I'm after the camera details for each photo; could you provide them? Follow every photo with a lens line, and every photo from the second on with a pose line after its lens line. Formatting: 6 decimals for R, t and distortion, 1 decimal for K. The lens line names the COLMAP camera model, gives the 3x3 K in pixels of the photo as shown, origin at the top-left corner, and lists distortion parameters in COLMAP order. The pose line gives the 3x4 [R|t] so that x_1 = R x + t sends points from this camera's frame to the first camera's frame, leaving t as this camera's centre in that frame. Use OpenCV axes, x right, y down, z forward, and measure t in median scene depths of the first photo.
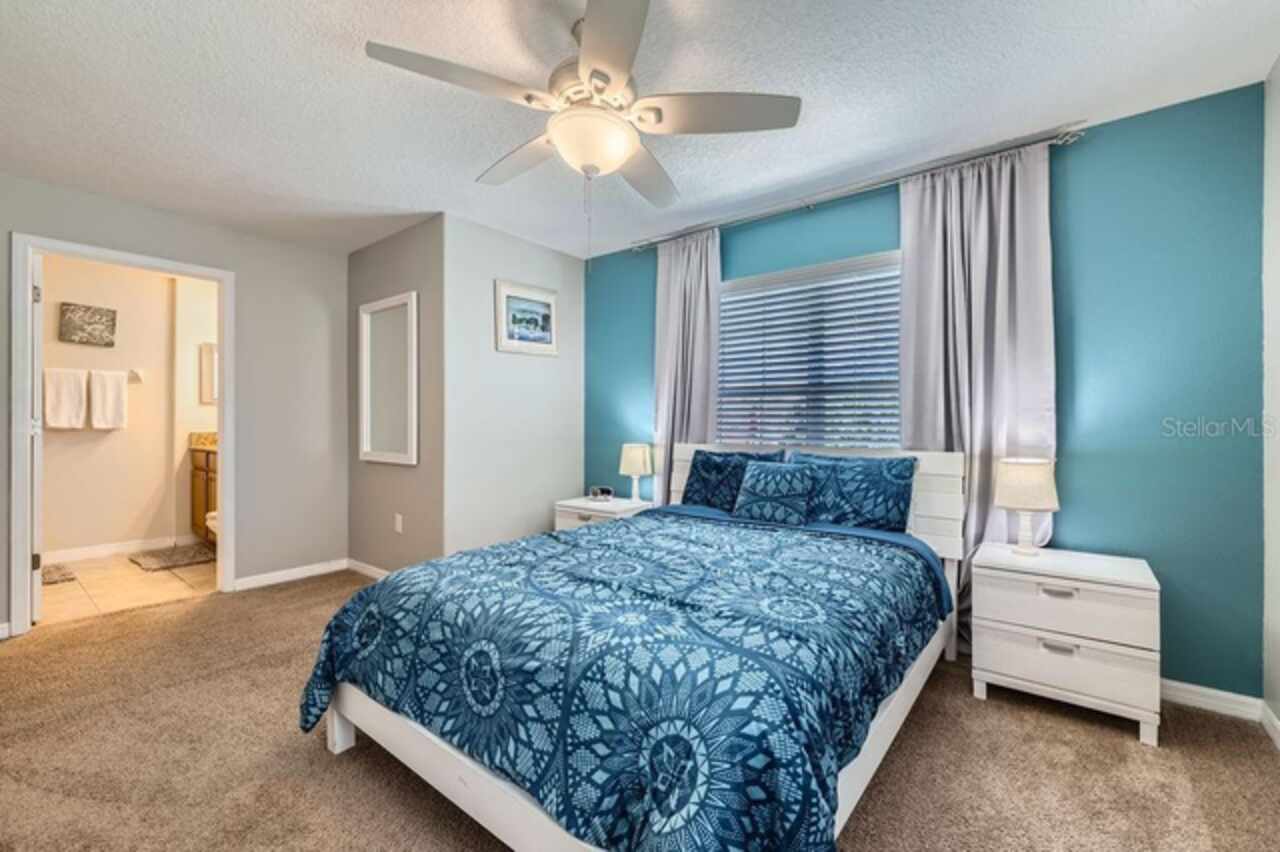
lens RADIAL K [[542.4, 0, 642.7], [0, 542.4, 429.0], [0, 0, 1]] dist [0.012674, 0.000001]
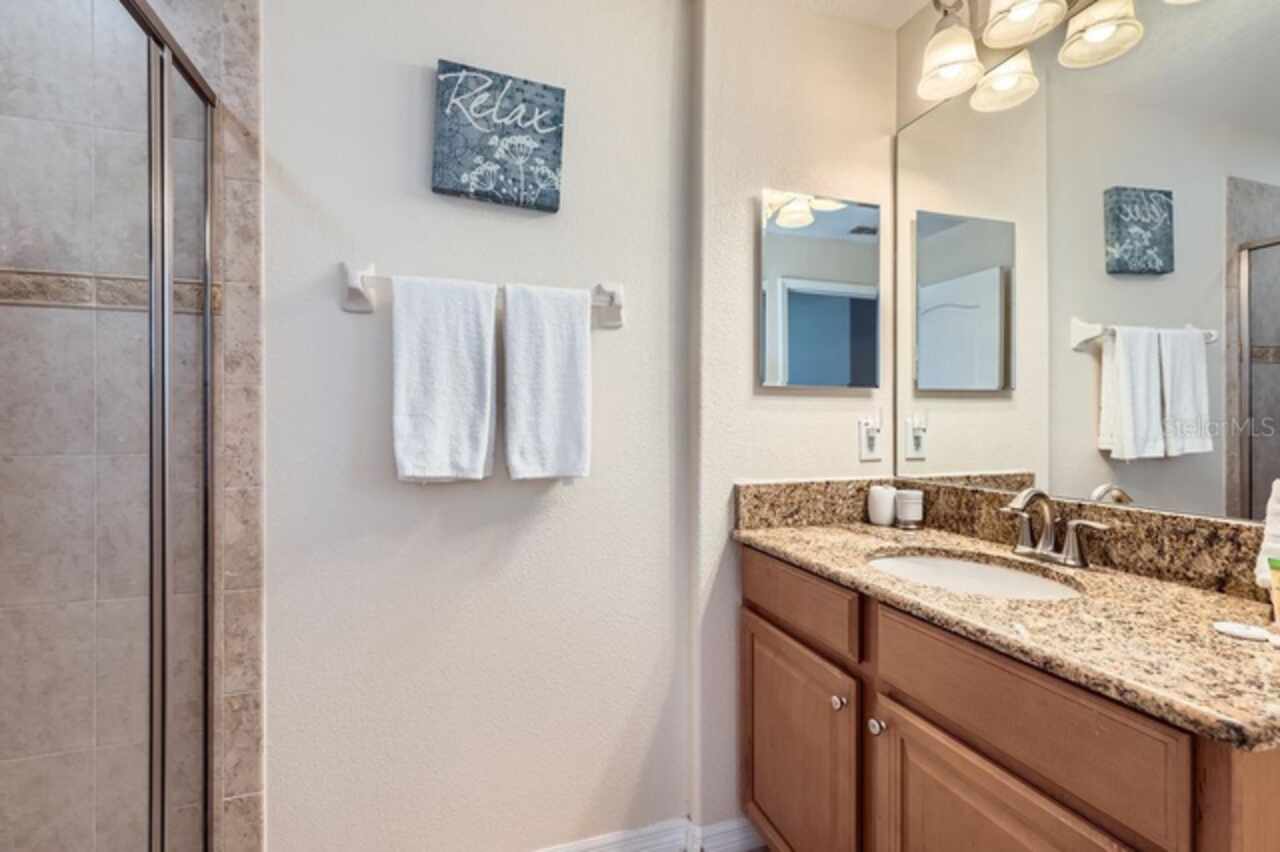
lens RADIAL K [[586.2, 0, 639.9], [0, 586.2, 417.0], [0, 0, 1]] dist [-0.000613, -0.000060]
pose [[0.847431, 0.003752, -0.530893, -0.762132], [-0.000634, 0.999981, 0.006054, -0.037075], [0.530906, -0.004794, 0.847417, 0.757750]]
